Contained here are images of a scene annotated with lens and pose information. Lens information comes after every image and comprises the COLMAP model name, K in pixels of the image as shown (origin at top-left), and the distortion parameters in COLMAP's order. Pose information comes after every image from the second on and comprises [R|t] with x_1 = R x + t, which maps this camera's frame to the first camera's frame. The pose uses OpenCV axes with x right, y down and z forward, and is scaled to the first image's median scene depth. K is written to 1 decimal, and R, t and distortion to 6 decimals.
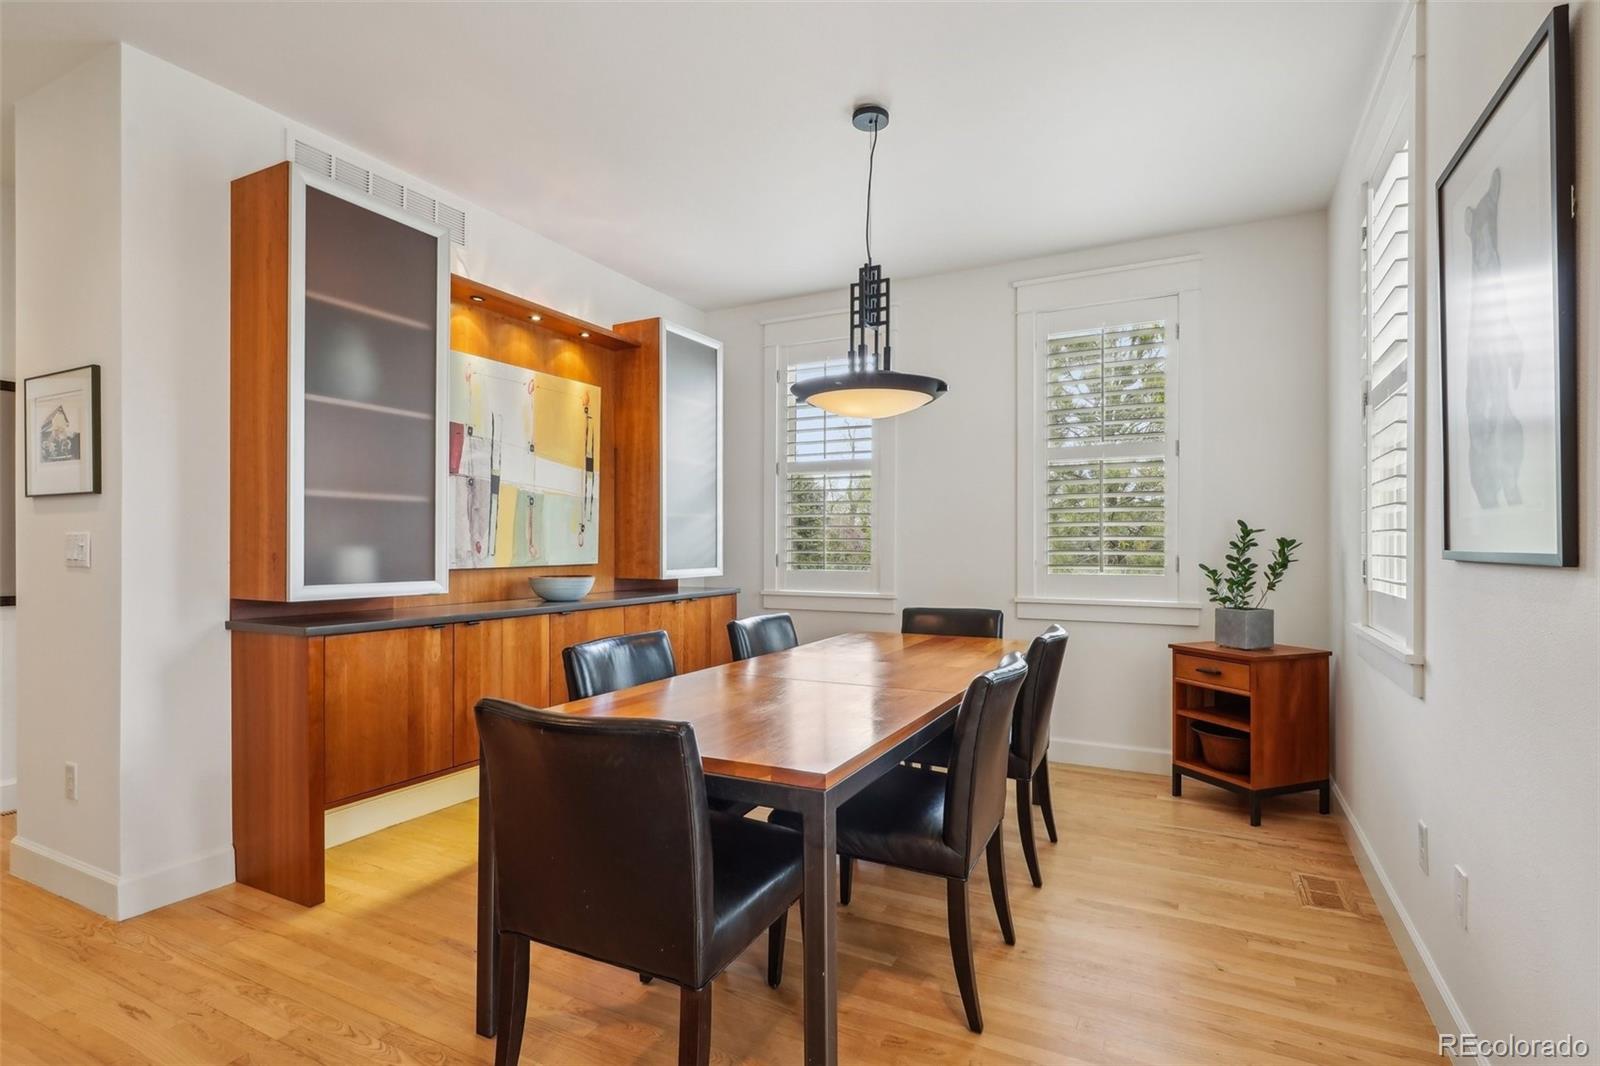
lens RADIAL K [[781.0, 0, 799.1], [0, 781.0, 537.5], [0, 0, 1]] dist [-0.002469, -0.000187]
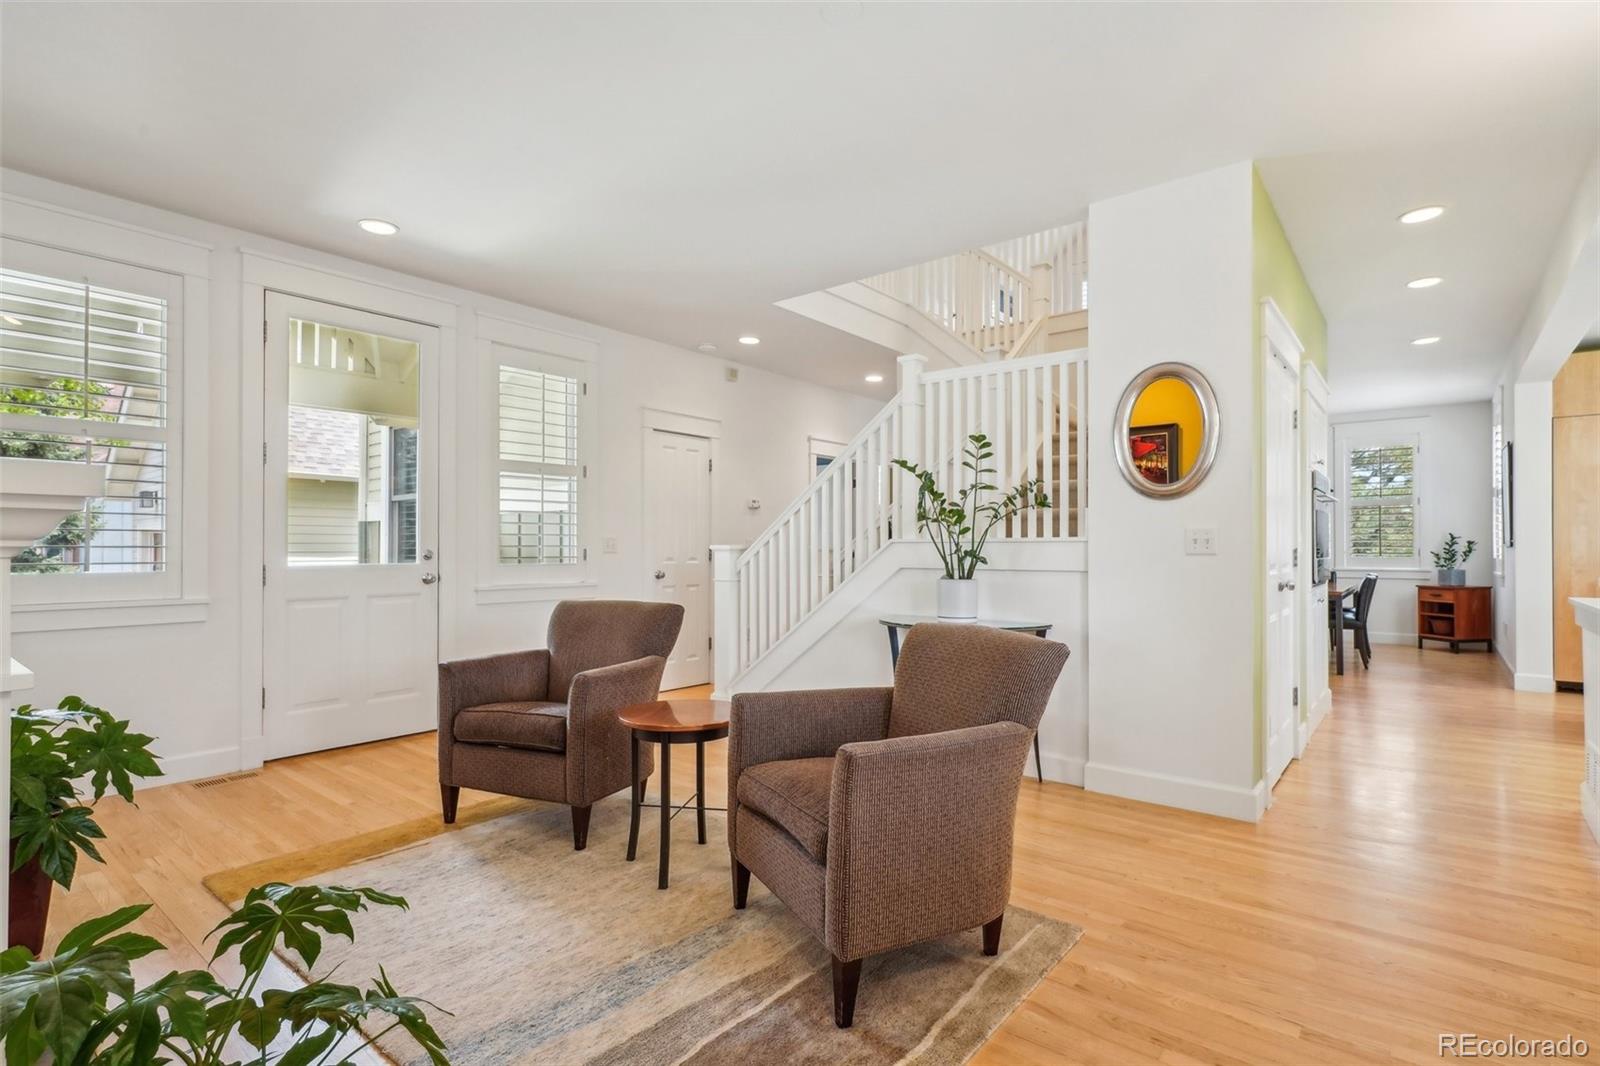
lens RADIAL K [[781.0, 0, 802.4], [0, 781.0, 540.6], [0, 0, 1]] dist [-0.002469, -0.000187]
pose [[0.980219, -0.009451, -0.197690, -0.940096], [0.011099, 0.999912, 0.007229, -0.039998], [0.197604, -0.009280, 0.980238, -1.795404]]
